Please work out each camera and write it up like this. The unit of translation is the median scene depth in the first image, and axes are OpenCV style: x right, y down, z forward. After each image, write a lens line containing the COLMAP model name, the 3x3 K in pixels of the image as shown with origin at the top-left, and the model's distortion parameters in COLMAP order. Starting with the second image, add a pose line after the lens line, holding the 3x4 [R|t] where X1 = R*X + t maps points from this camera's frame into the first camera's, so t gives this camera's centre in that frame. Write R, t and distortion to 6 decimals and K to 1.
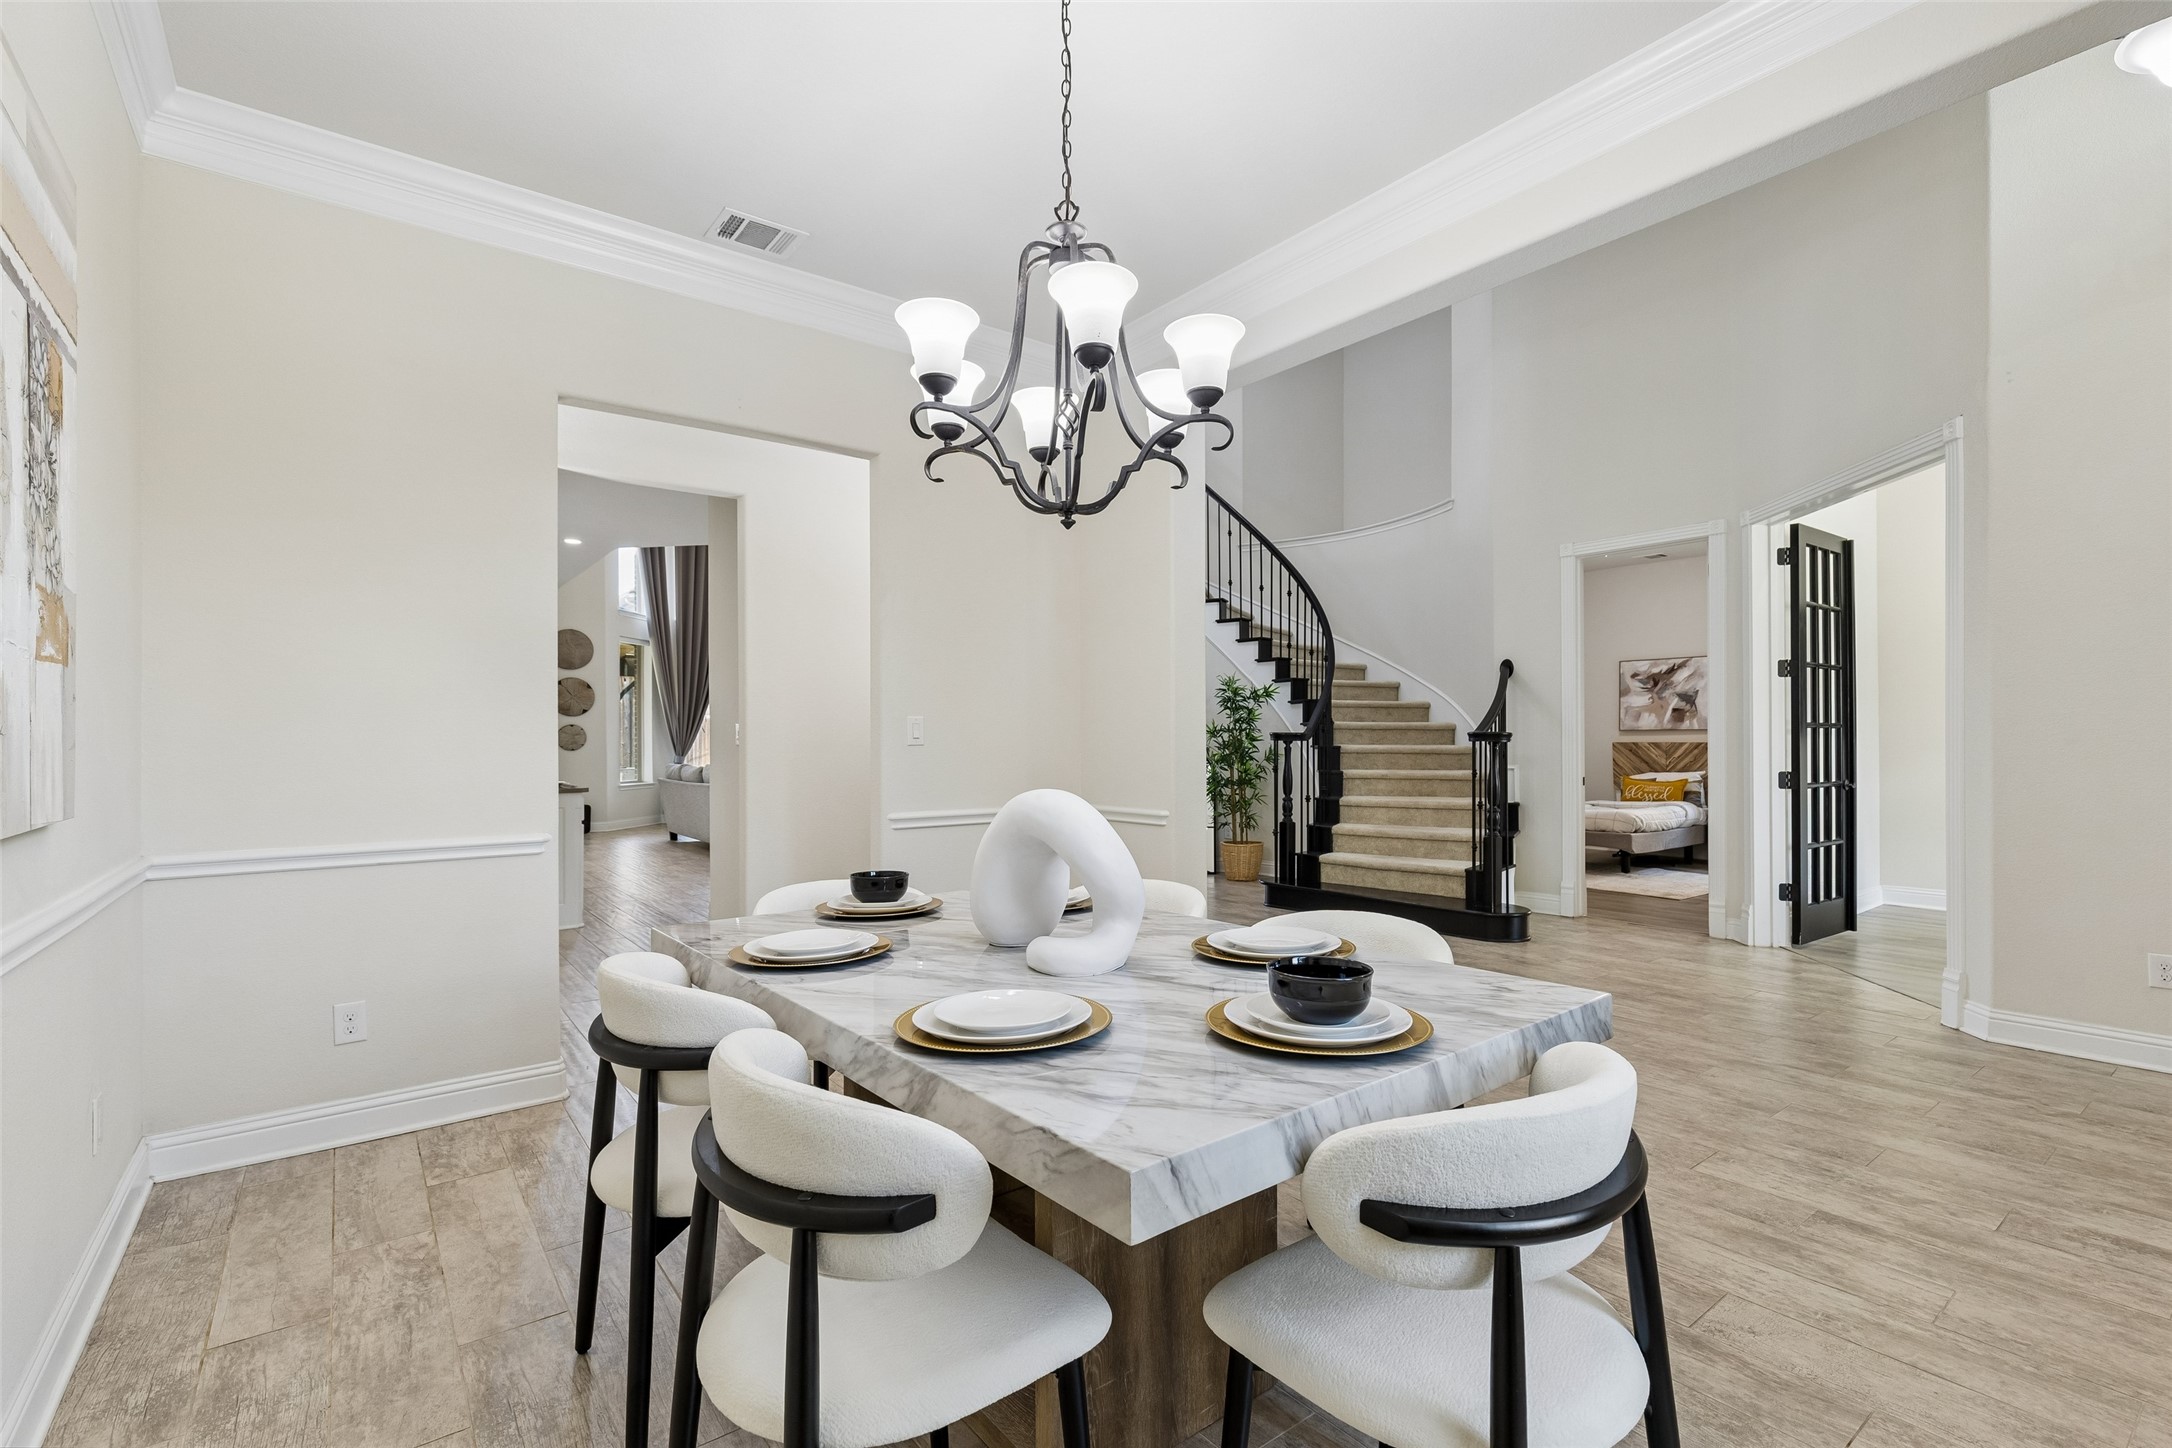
lens RADIAL K [[976.9, 0, 1088.5], [0, 976.9, 729.5], [0, 0, 1]] dist [0.007767, -0.000014]
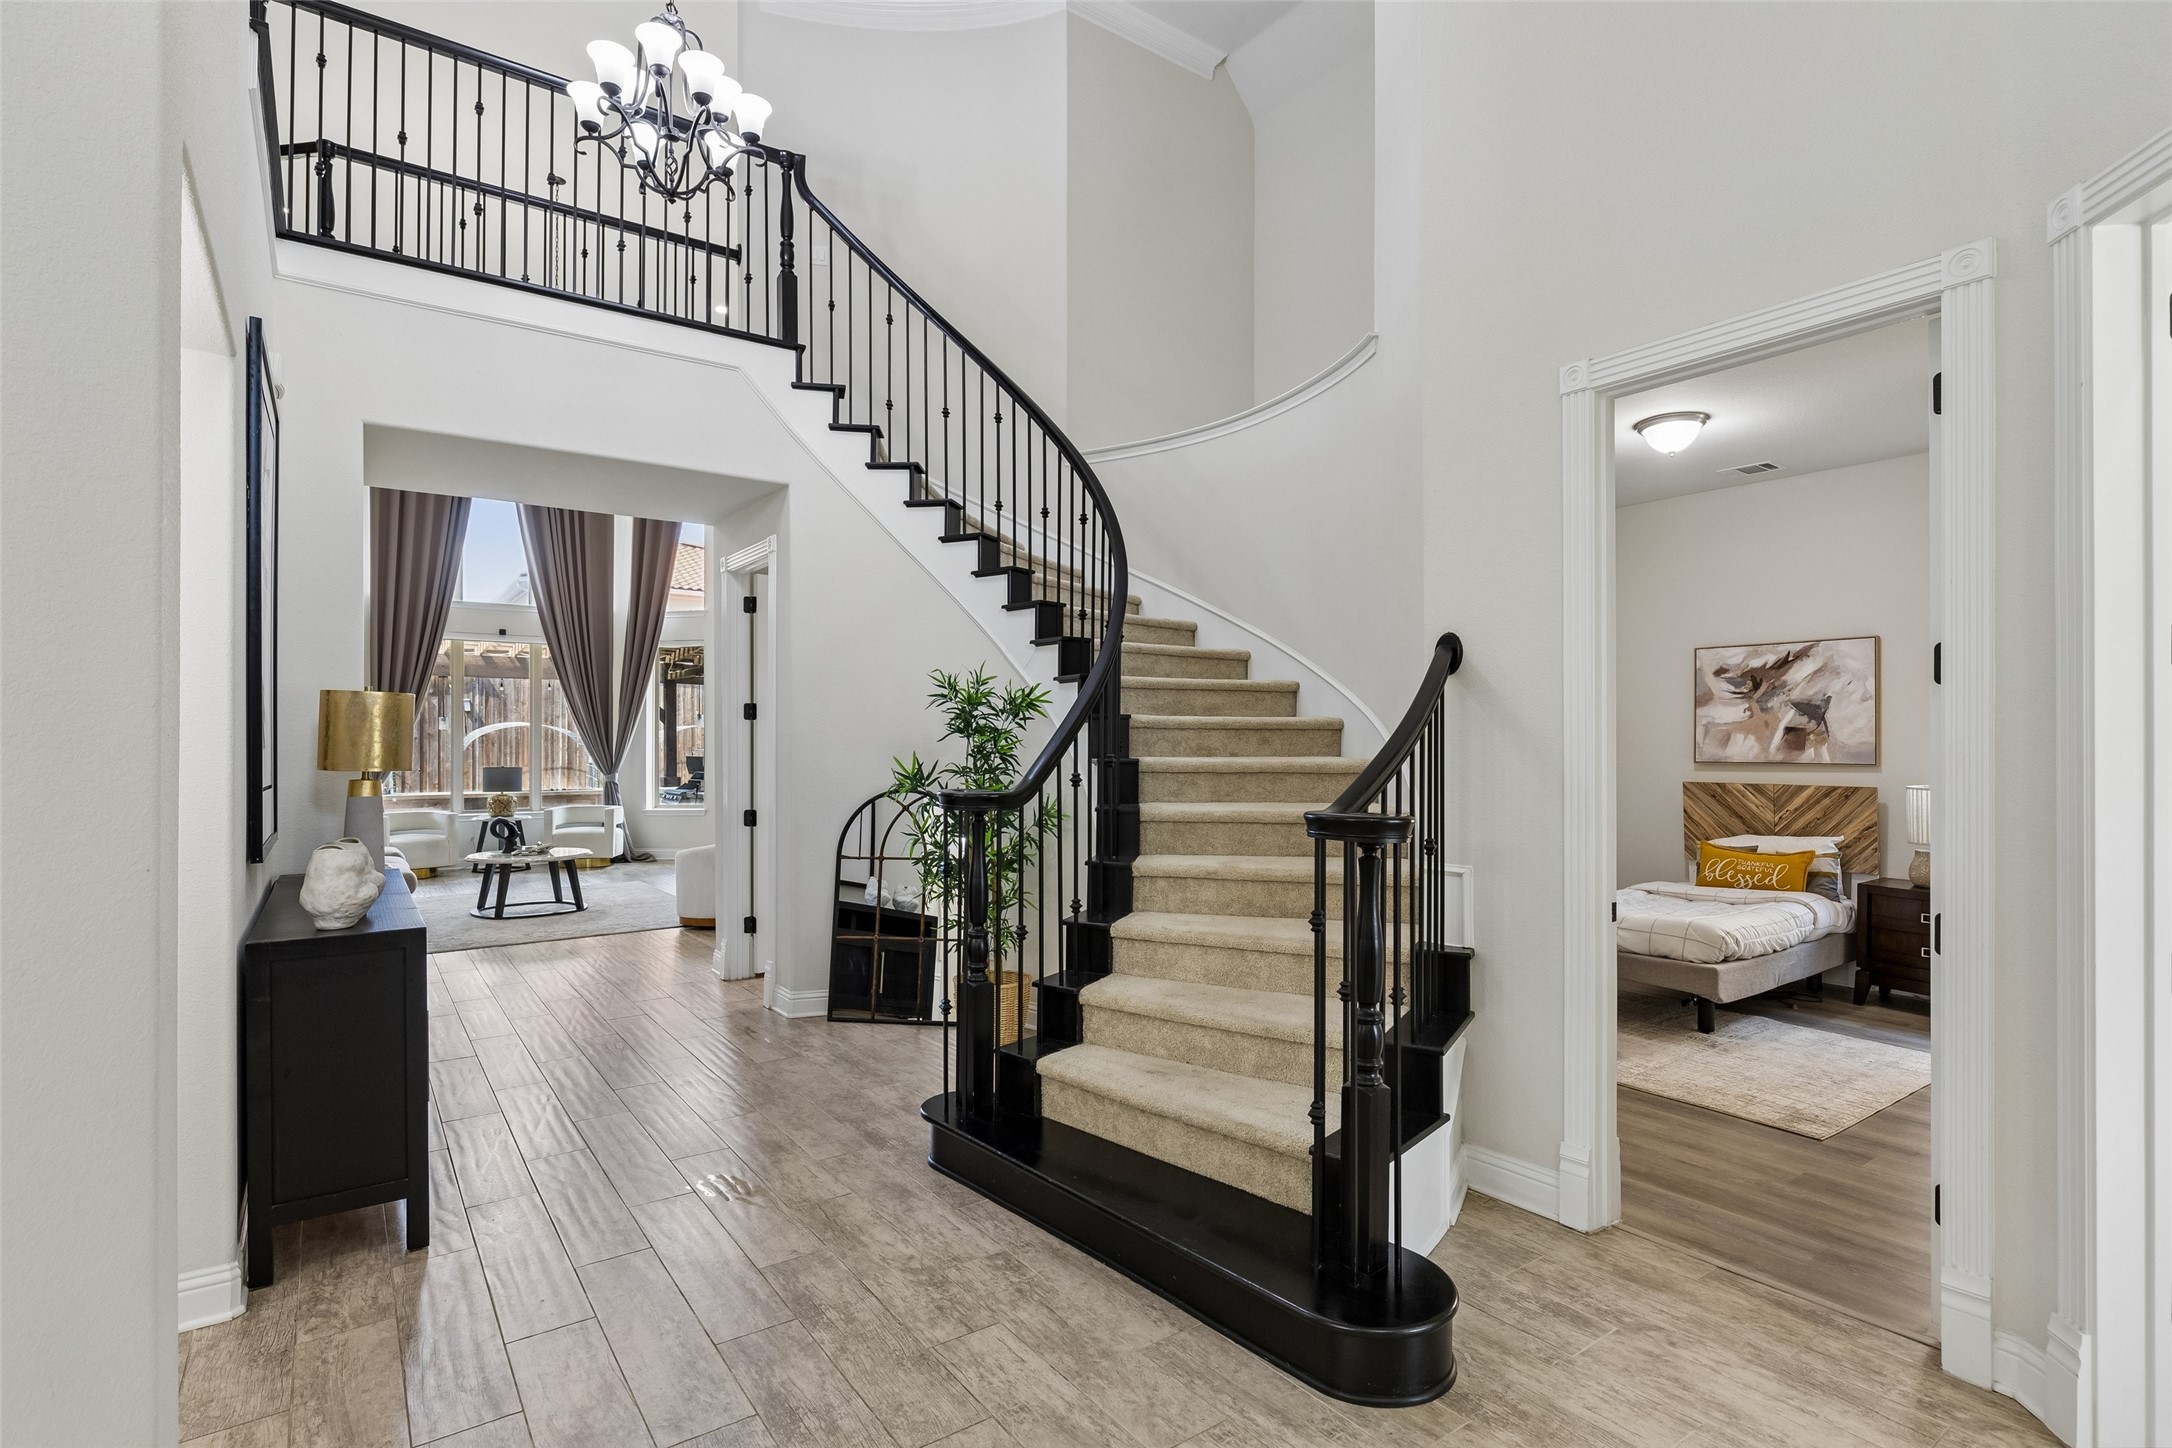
lens RADIAL K [[1046.1, 0, 1095.1], [0, 1046.1, 730.8], [0, 0, 1]] dist [0.003255, 0.000692]
pose [[0.999752, 0.002707, -0.022120, 0.218874], [-0.002706, 0.999996, 0.000103, -0.020743], [0.022120, -0.000043, 0.999755, 0.405425]]
